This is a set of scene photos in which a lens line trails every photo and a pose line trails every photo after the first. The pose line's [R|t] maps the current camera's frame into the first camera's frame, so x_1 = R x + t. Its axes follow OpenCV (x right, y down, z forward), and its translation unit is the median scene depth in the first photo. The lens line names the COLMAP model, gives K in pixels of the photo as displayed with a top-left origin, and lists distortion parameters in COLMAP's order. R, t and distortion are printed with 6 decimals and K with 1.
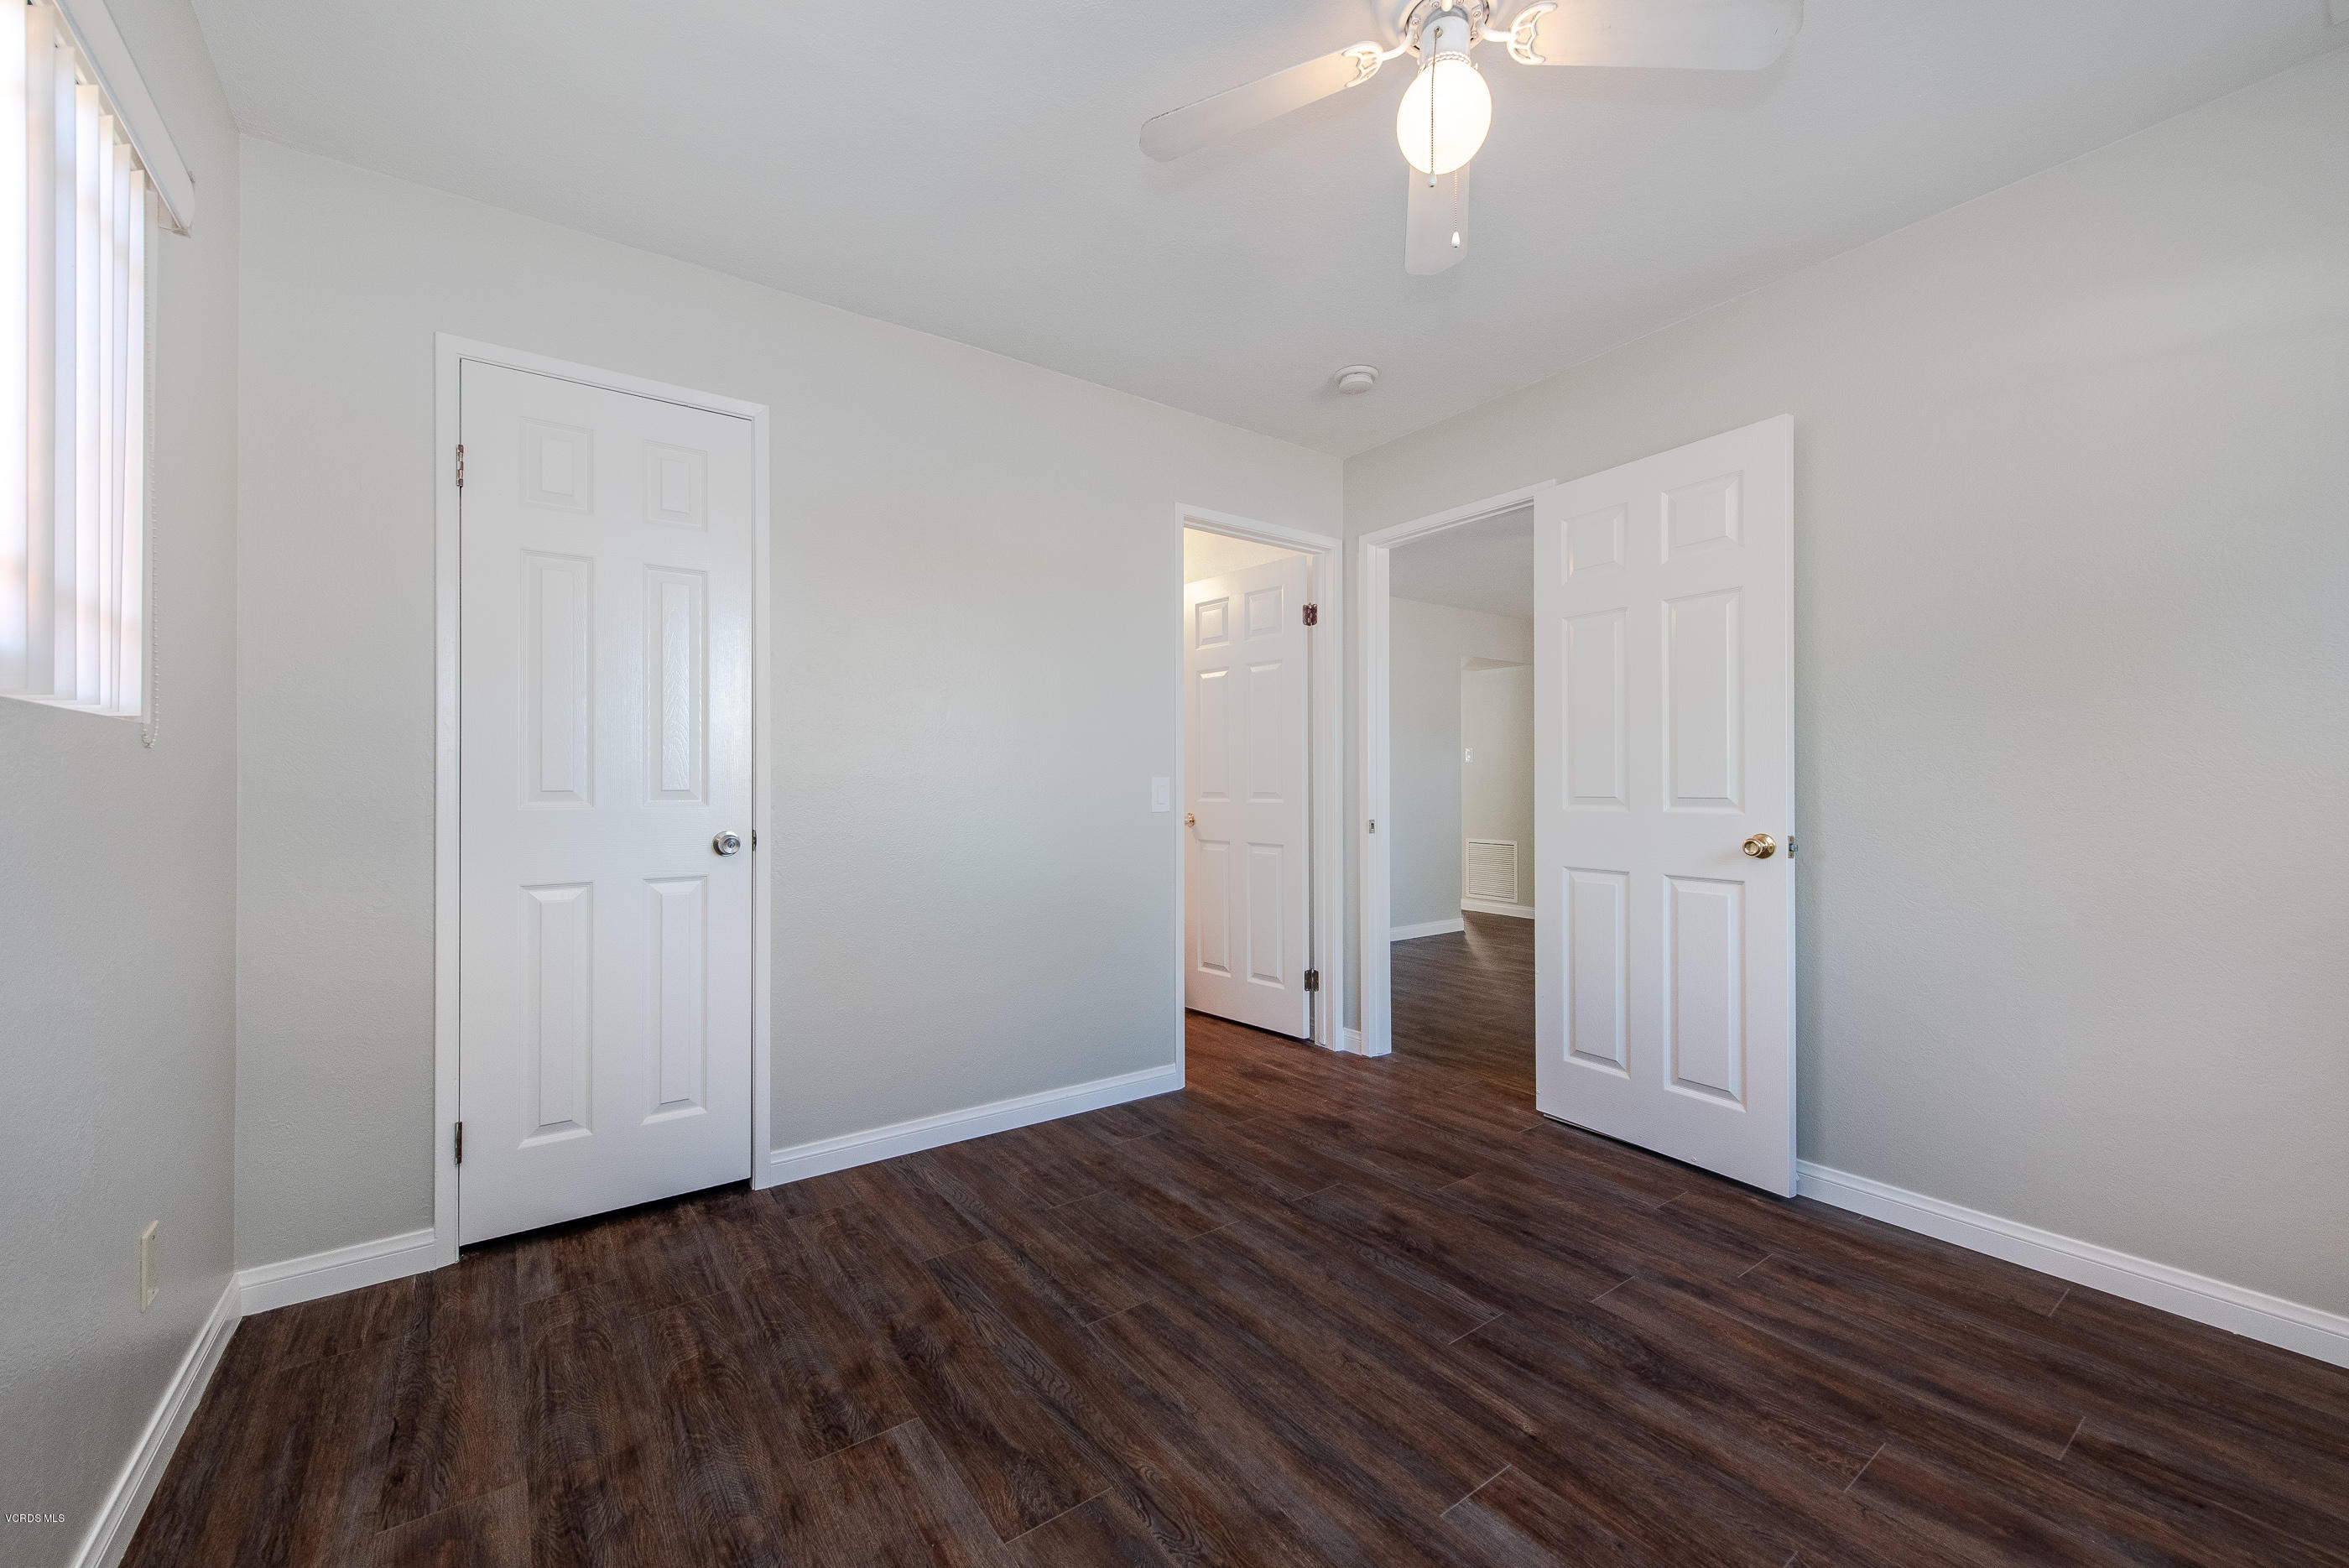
lens RADIAL K [[925.9, 0, 1173.2], [0, 925.9, 778.6], [0, 0, 1]] dist [0.008817, -0.003146]
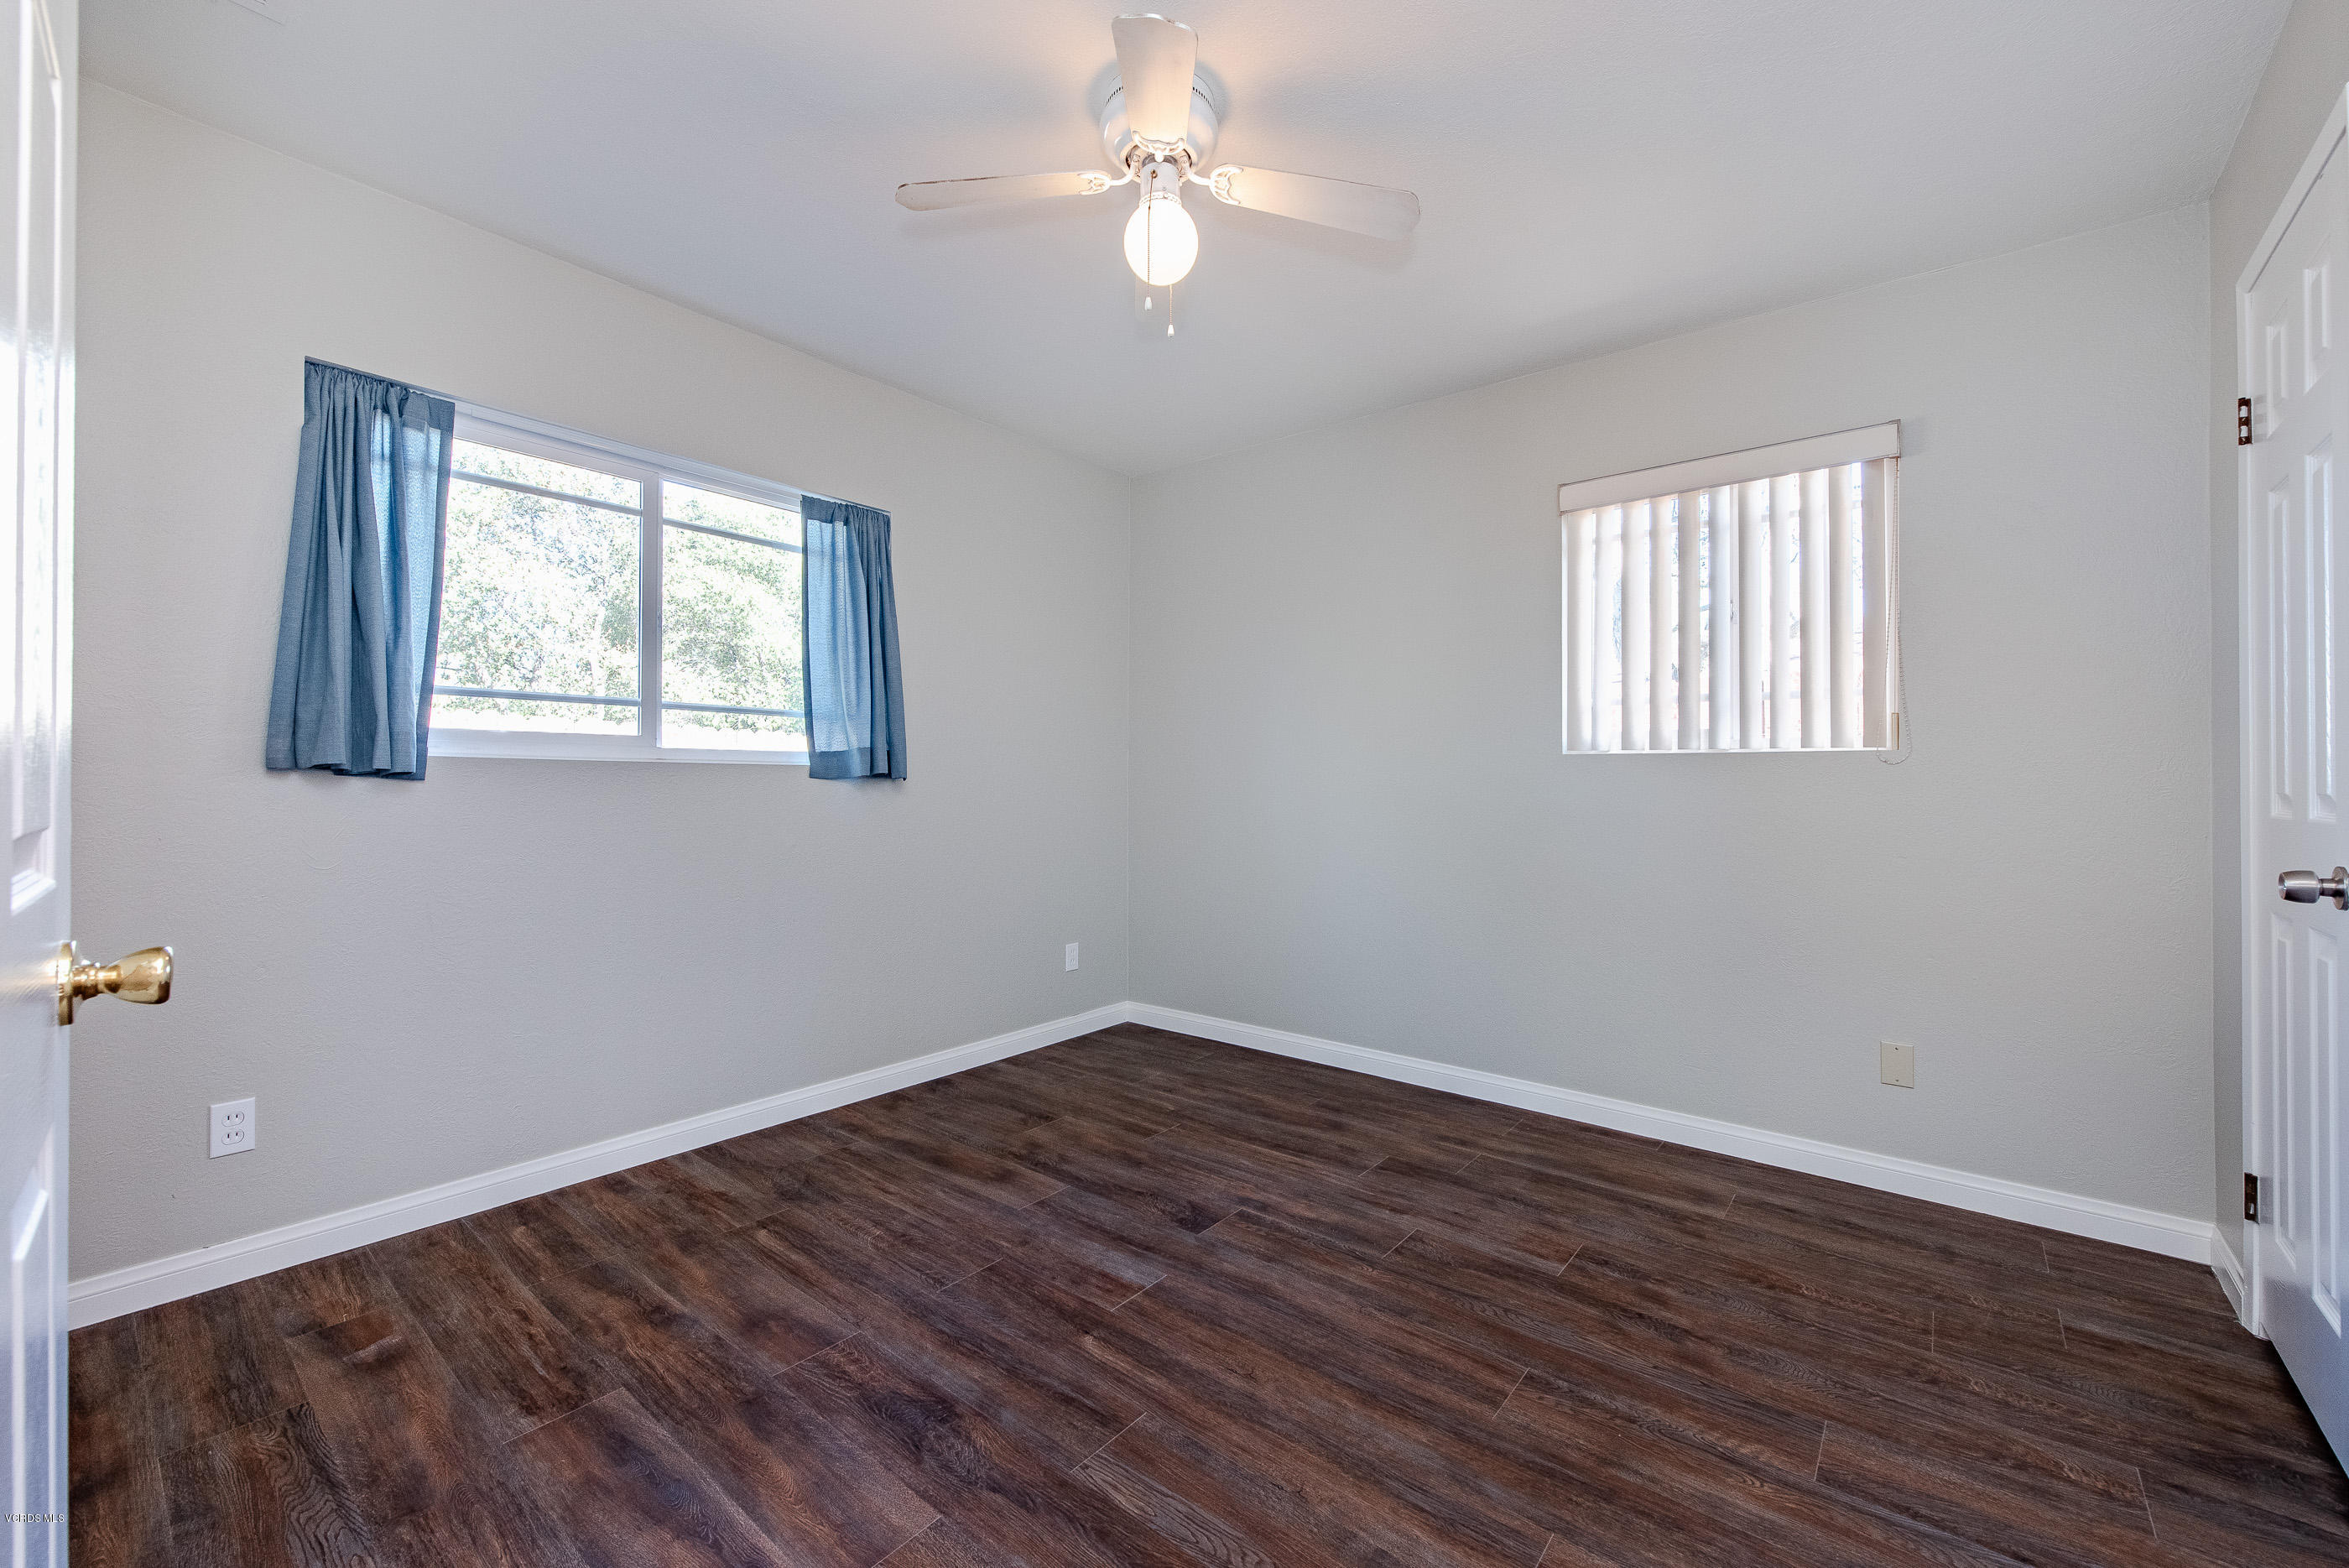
lens RADIAL K [[925.9, 0, 1176.8], [0, 925.9, 785.9], [0, 0, 1]] dist [0.008817, -0.003146]
pose [[-0.969613, -0.001135, -0.244641, 0.518553], [-0.000109, 0.999991, -0.004206, 0.015223], [0.244644, -0.004052, -0.969605, 1.995193]]
